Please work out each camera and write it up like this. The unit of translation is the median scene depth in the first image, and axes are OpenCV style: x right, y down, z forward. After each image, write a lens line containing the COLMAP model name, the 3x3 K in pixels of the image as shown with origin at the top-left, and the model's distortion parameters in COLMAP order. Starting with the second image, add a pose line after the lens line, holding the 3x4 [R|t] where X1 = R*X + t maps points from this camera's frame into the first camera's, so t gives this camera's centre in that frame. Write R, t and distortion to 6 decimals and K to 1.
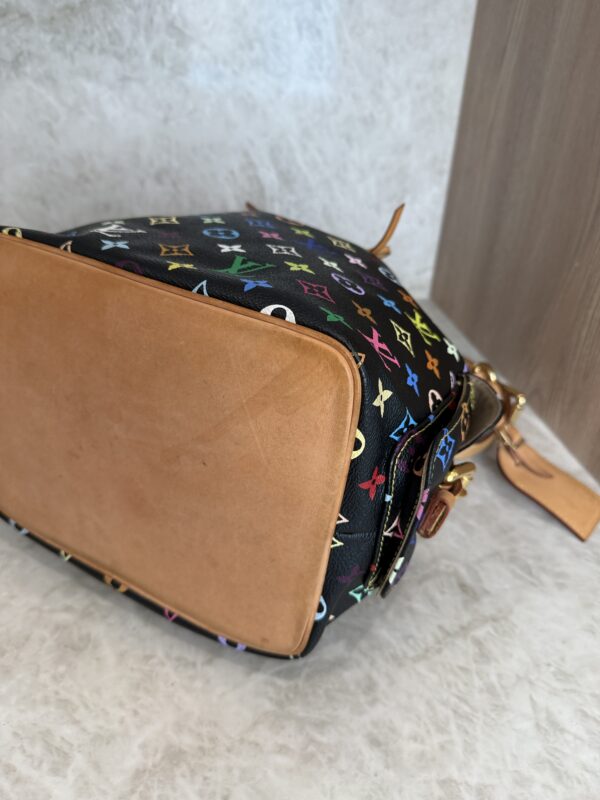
lens RADIAL K [[597.9, 0, 297.1], [0, 597.9, 393.4], [0, 0, 1]] dist [-0.038563, 0.009761]
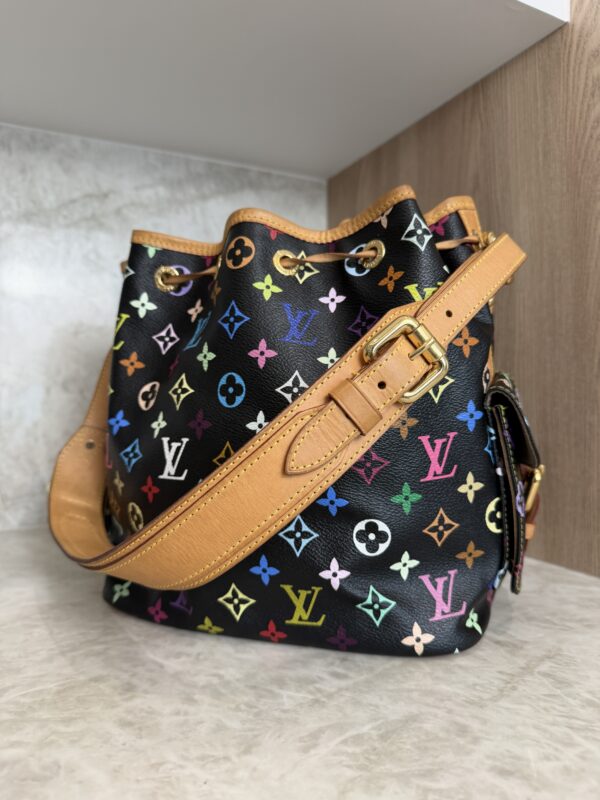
lens RADIAL K [[594.5, 0, 300.3], [0, 594.5, 399.1], [0, 0, 1]] dist [-0.035296, 0.007449]
pose [[0.955666, -0.045193, 0.290963, -0.253777], [0.193958, 0.840102, -0.506565, 0.435808], [-0.221546, 0.540542, 0.811623, 0.179012]]
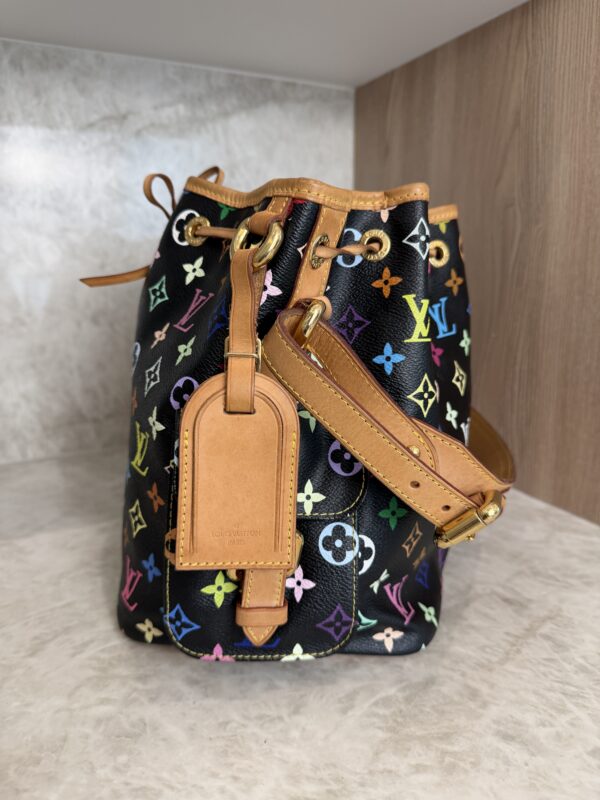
lens RADIAL K [[594.5, 0, 300.3], [0, 594.5, 399.1], [0, 0, 1]] dist [-0.035296, 0.007449]
pose [[0.961019, -0.094355, 0.259882, -0.300280], [0.177791, 0.930748, -0.319528, 0.284195], [-0.211736, 0.353277, 0.911243, 0.055095]]
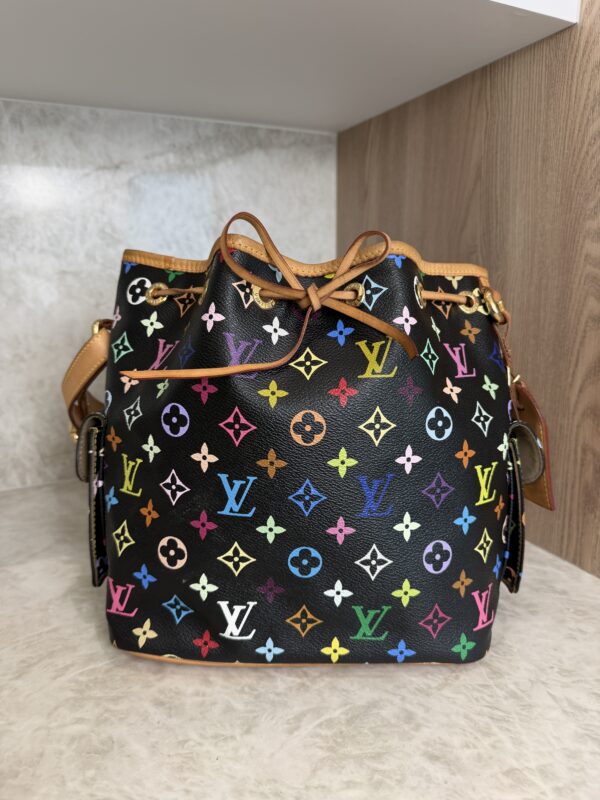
lens RADIAL K [[592.2, 0, 300.5], [0, 592.2, 398.1], [0, 0, 1]] dist [-0.030371, 0.006422]
pose [[0.964941, -0.090669, 0.246308, -0.234700], [0.173393, 0.924711, -0.338888, 0.269477], [-0.197037, 0.369715, 0.908013, -0.080655]]
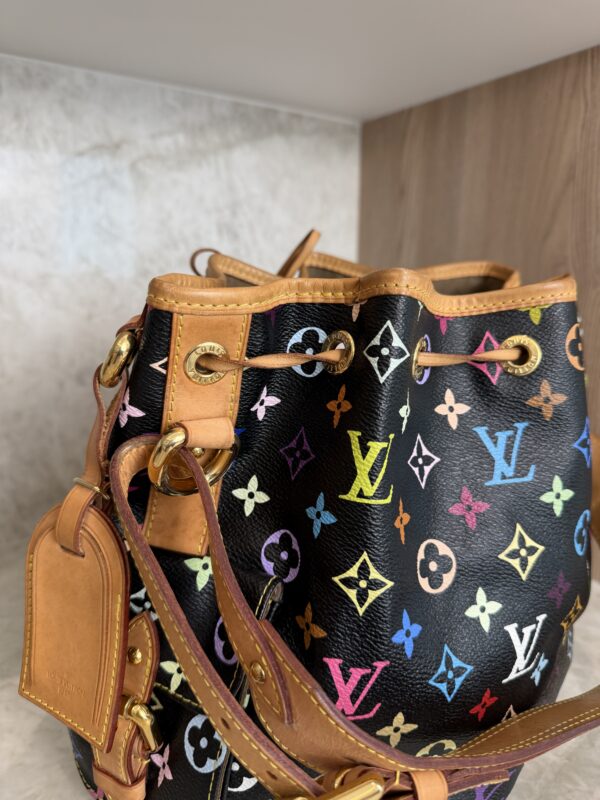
lens RADIAL K [[600.9, 0, 297.2], [0, 600.9, 401.2], [0, 0, 1]] dist [-0.044334, 0.010608]
pose [[0.920584, -0.096987, 0.378311, -0.485946], [0.226028, 0.922269, -0.313577, 0.037318], [-0.318492, 0.374183, 0.870948, 0.233874]]
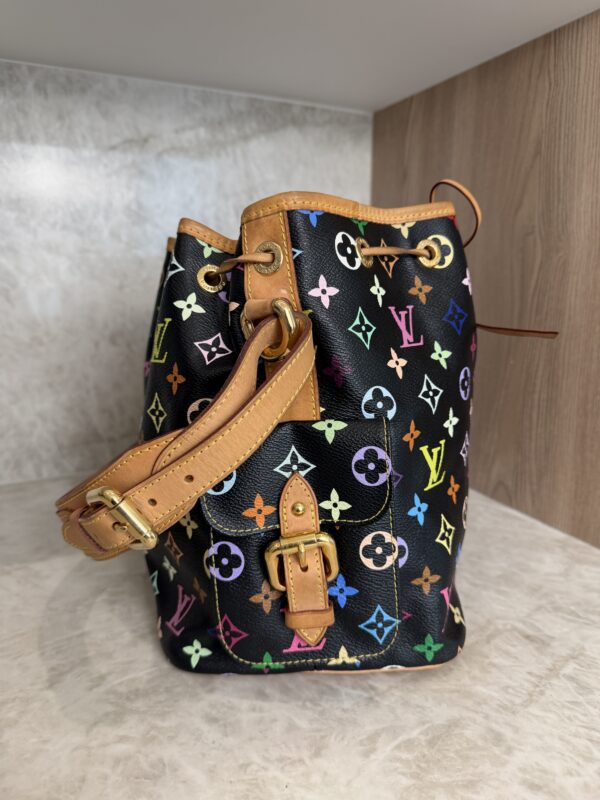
lens RADIAL K [[592.2, 0, 300.5], [0, 592.2, 398.1], [0, 0, 1]] dist [-0.030371, 0.006422]
pose [[0.965403, -0.075268, 0.249662, -0.319164], [0.160456, 0.926182, -0.341234, 0.245807], [-0.205548, 0.369489, 0.906216, 0.054435]]
